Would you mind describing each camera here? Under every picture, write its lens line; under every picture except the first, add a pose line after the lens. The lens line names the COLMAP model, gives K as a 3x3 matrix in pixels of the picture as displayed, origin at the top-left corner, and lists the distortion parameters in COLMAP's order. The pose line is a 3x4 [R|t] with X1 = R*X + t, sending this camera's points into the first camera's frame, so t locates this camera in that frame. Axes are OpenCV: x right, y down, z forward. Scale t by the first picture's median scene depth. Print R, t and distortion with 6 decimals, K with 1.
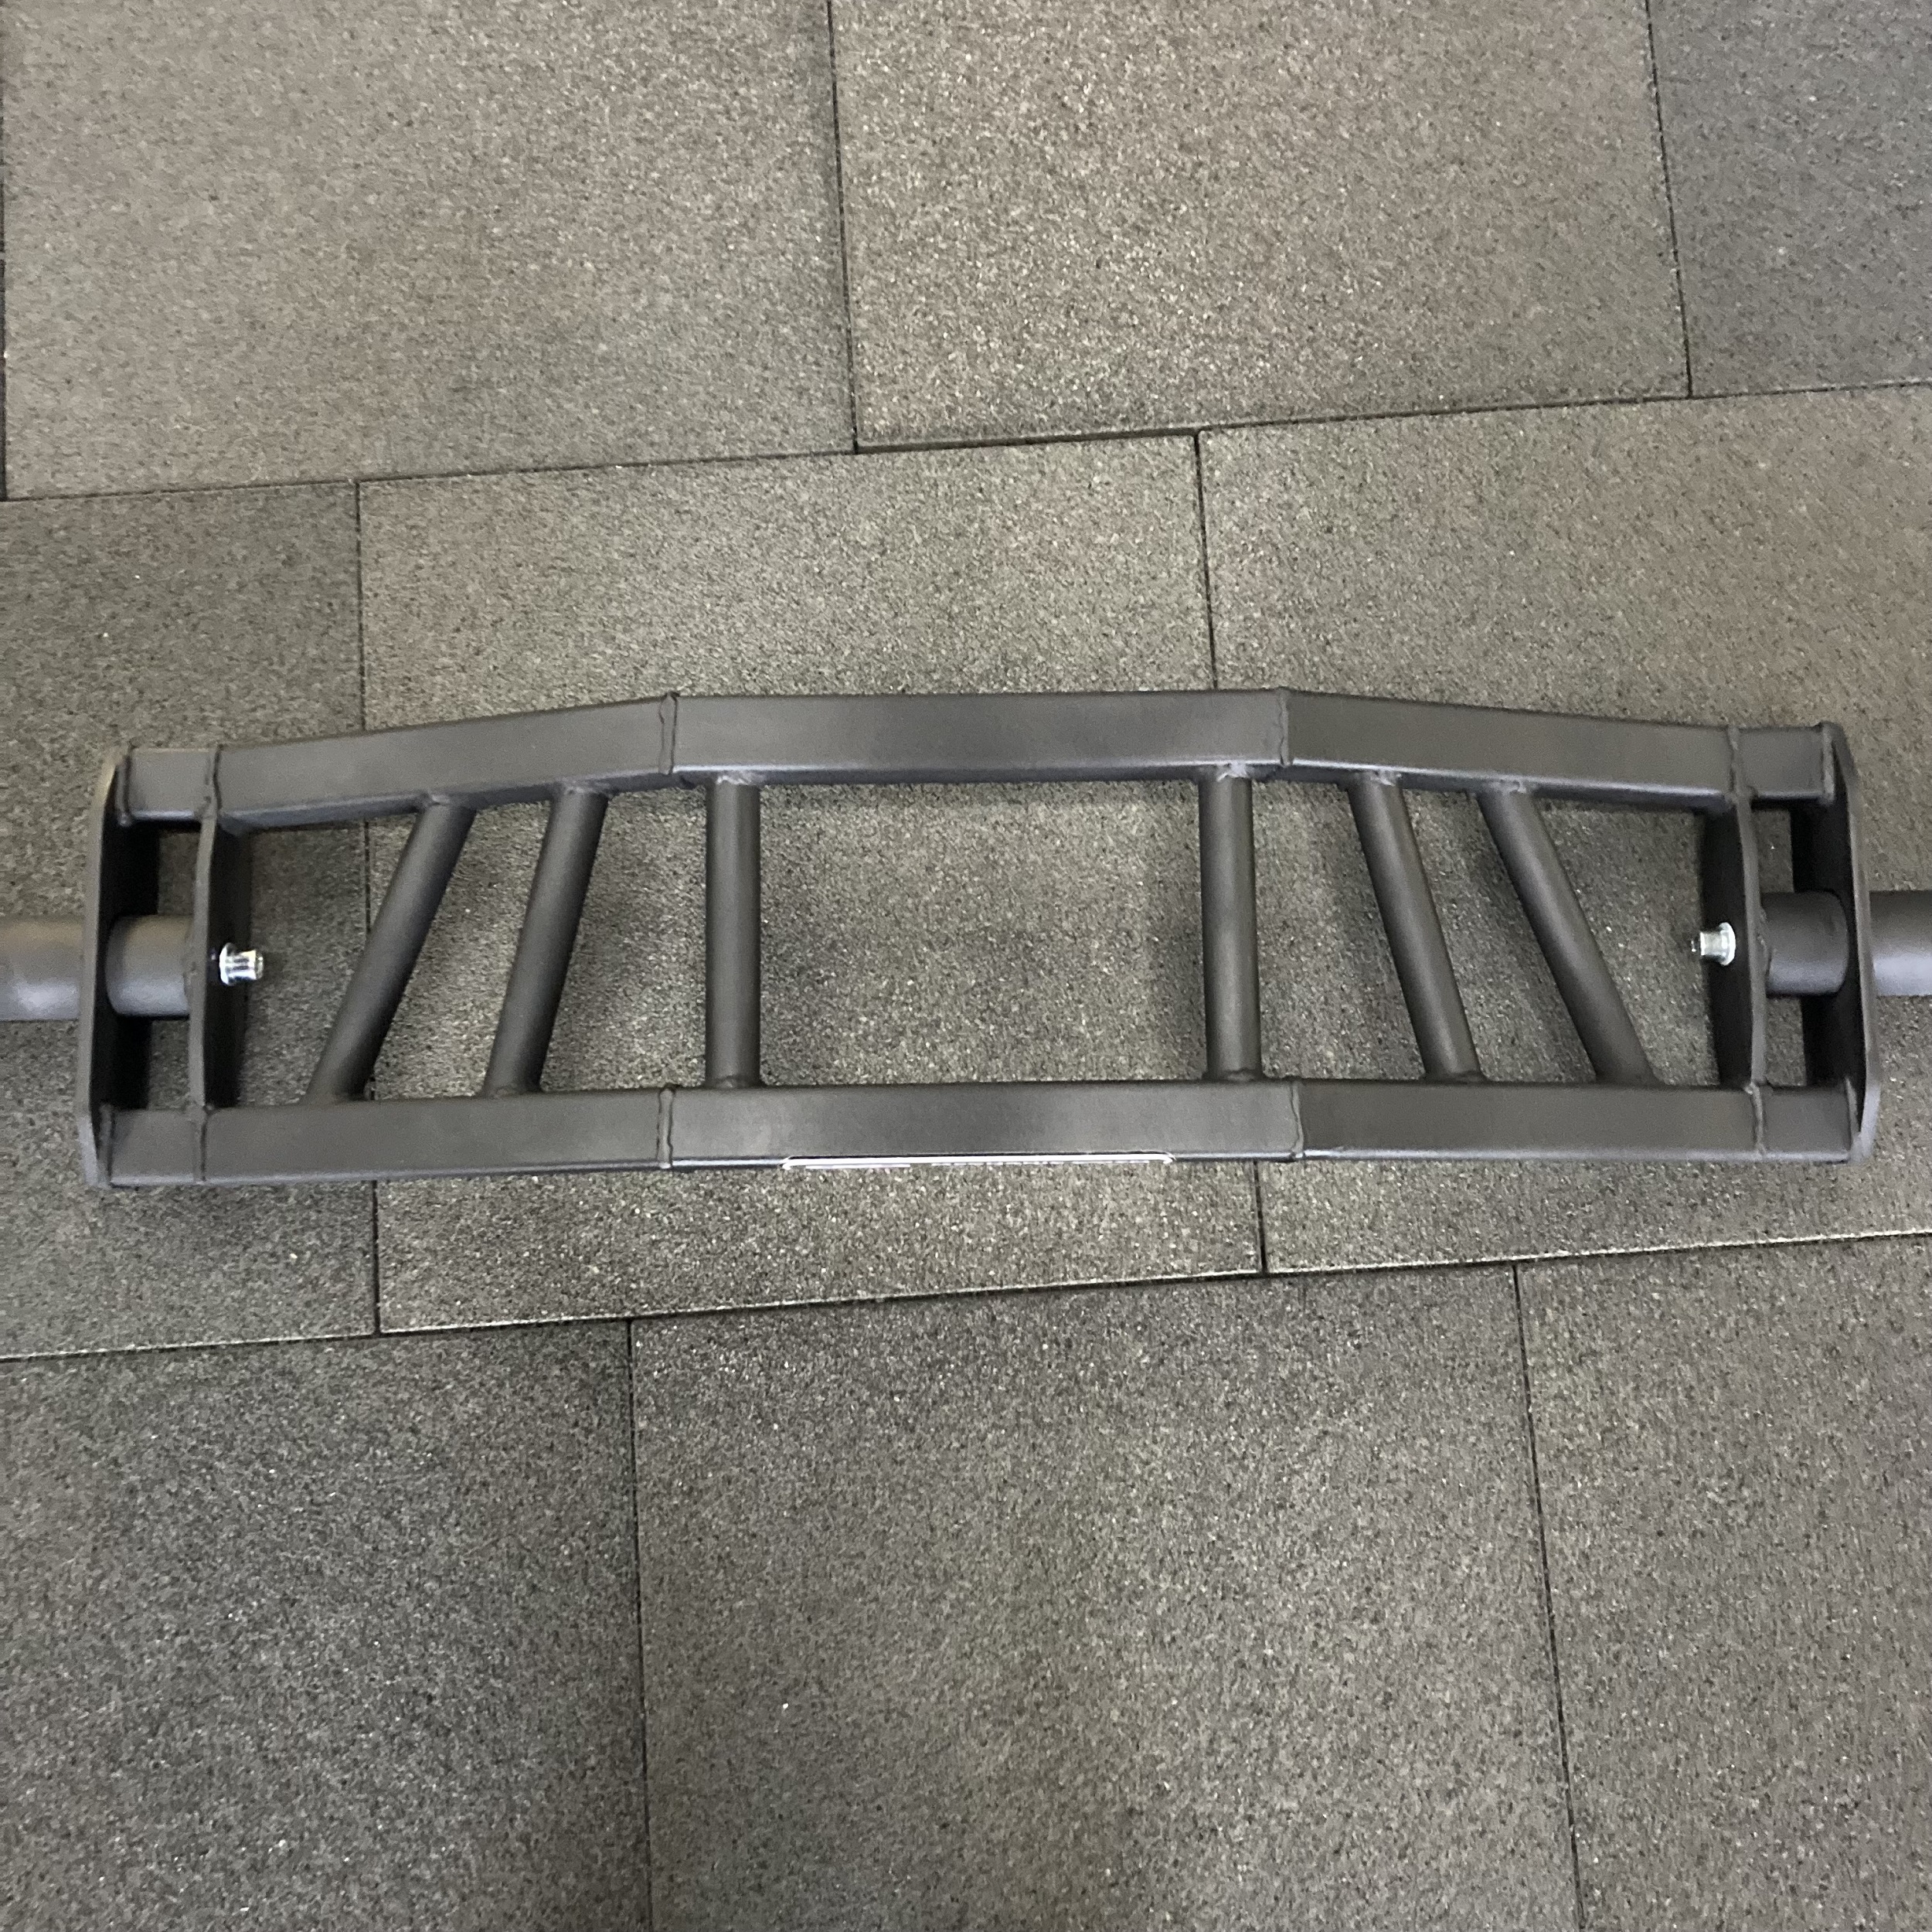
lens RADIAL K [[1625.3, 0, 966.0], [0, 1625.3, 966.0], [0, 0, 1]] dist [-0.001797, -0.014538]
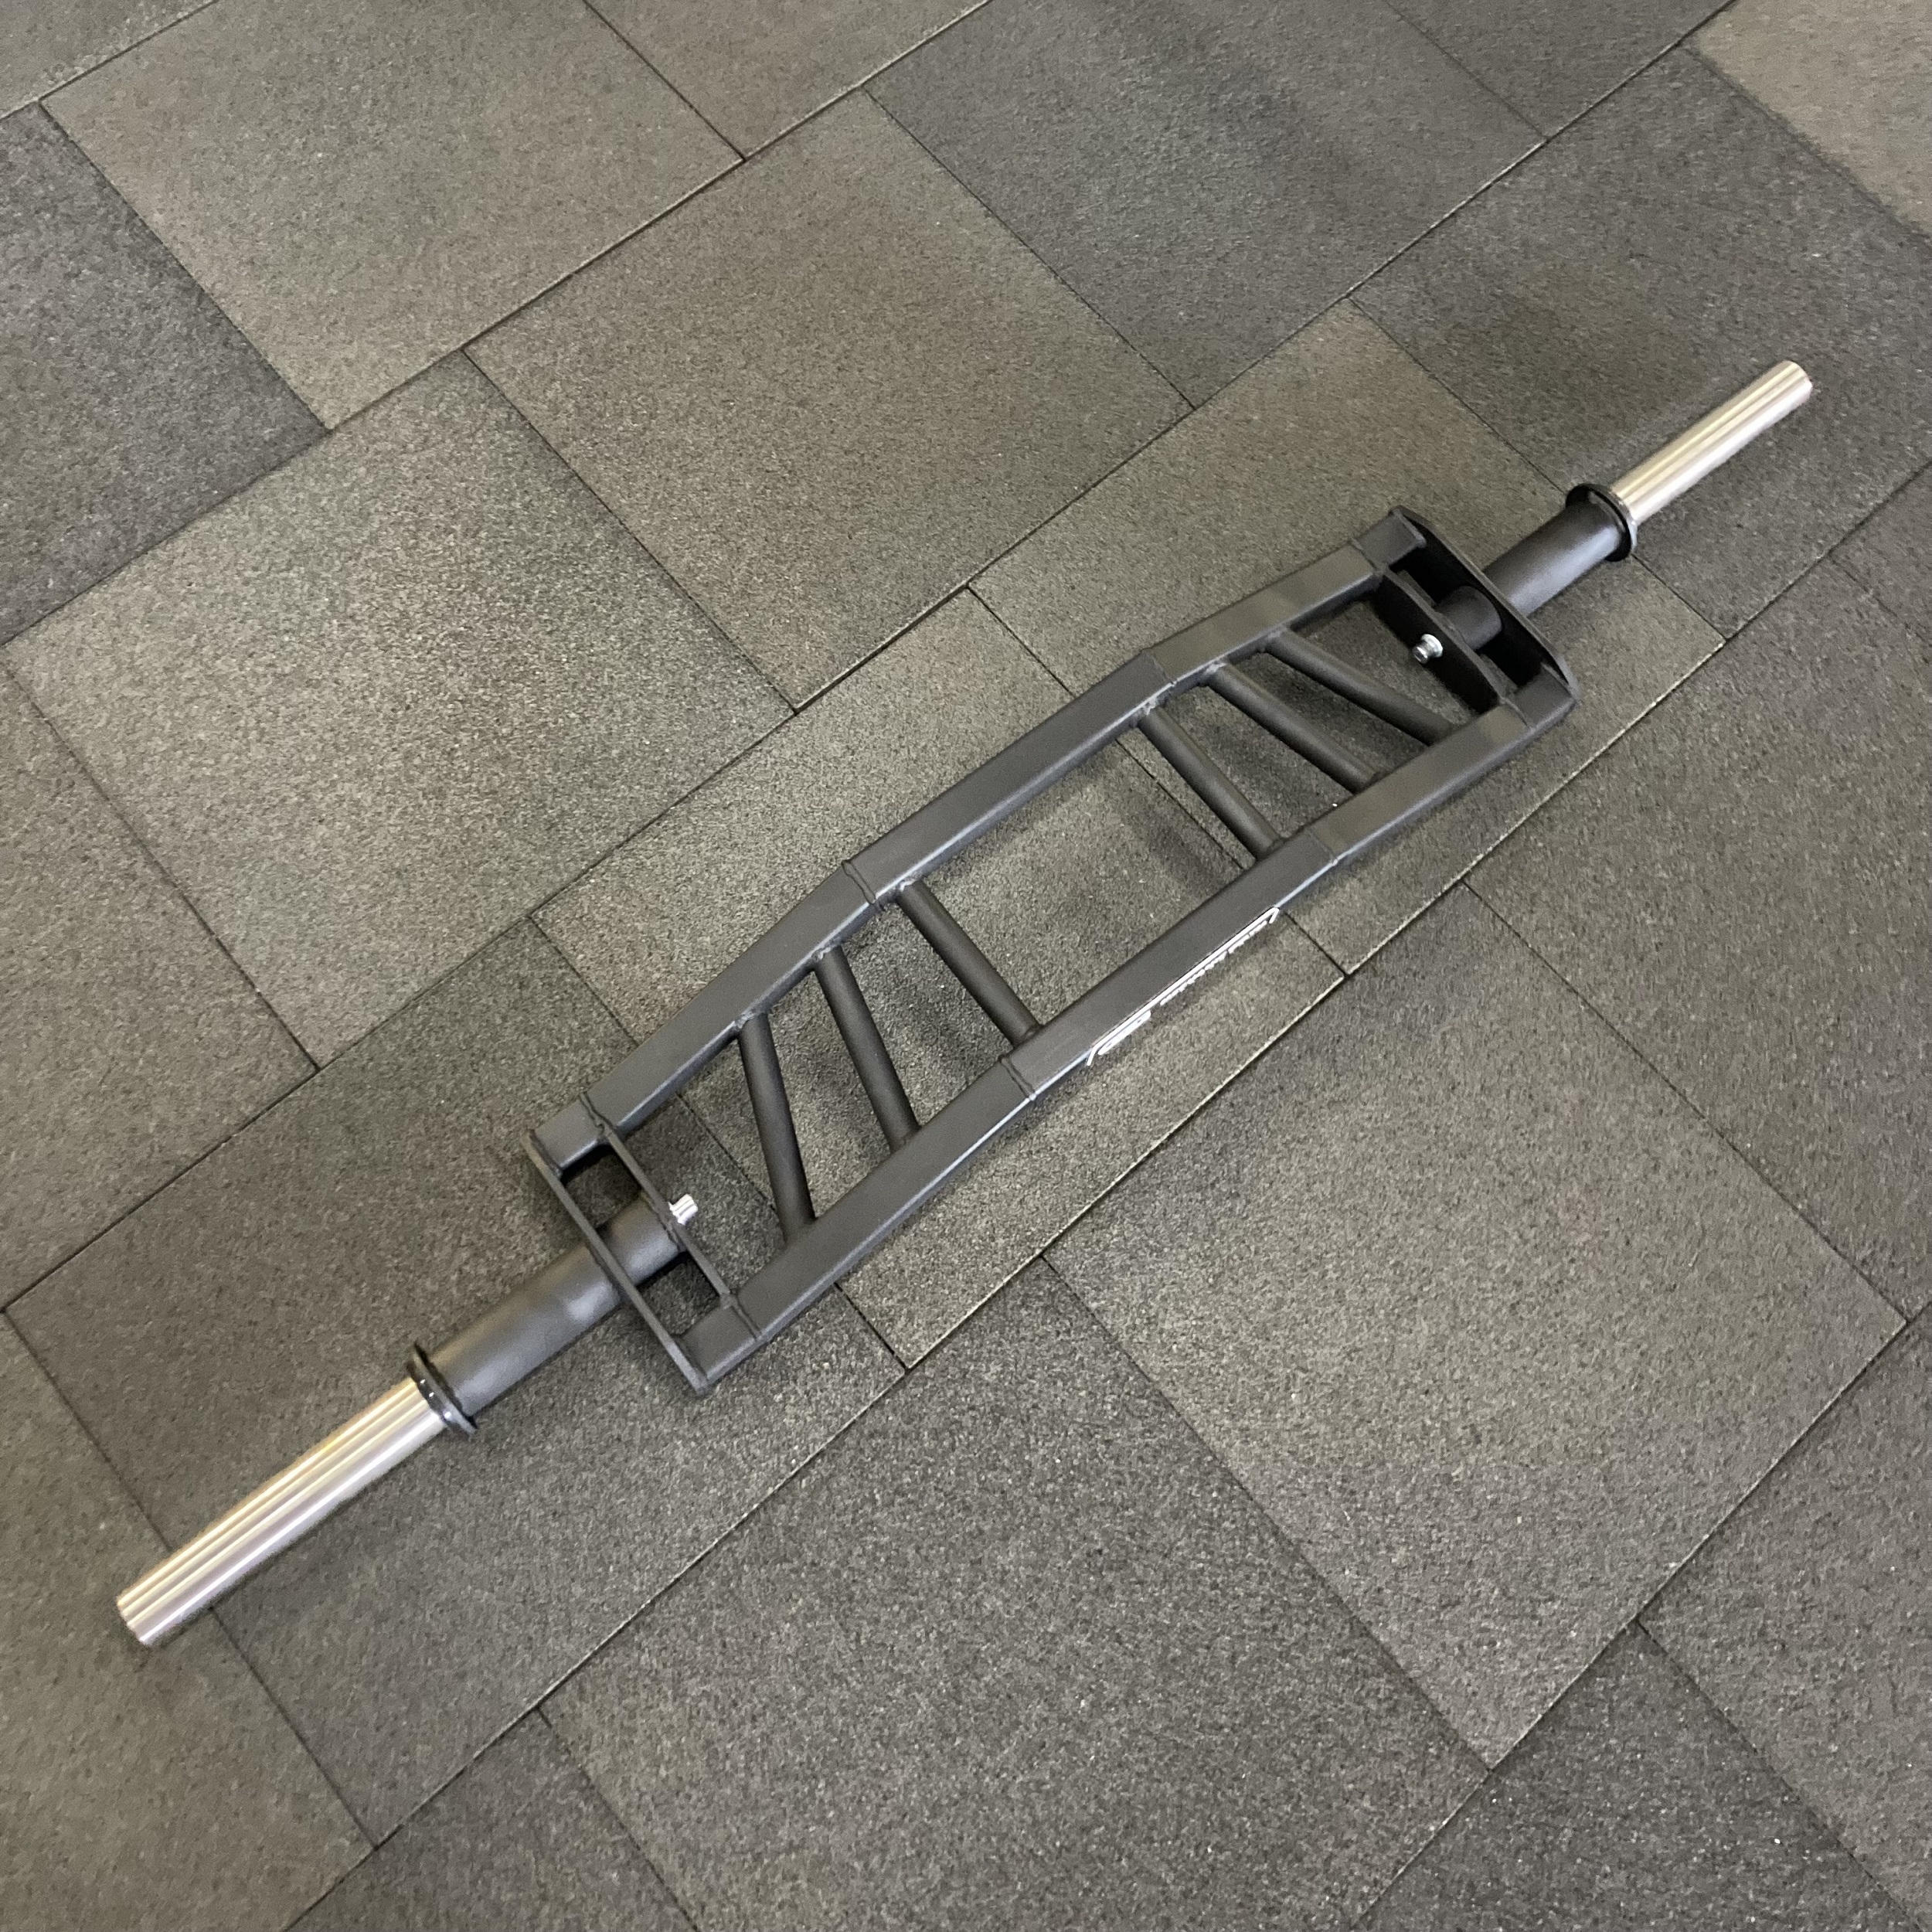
lens RADIAL K [[1625.3, 0, 966.0], [0, 1625.3, 966.0], [0, 0, 1]] dist [-0.001797, -0.014538]
pose [[0.790602, -0.573528, 0.214508, -0.423486], [0.603378, 0.789361, -0.113335, 0.139509], [-0.104323, 0.219032, 0.970125, -0.445758]]
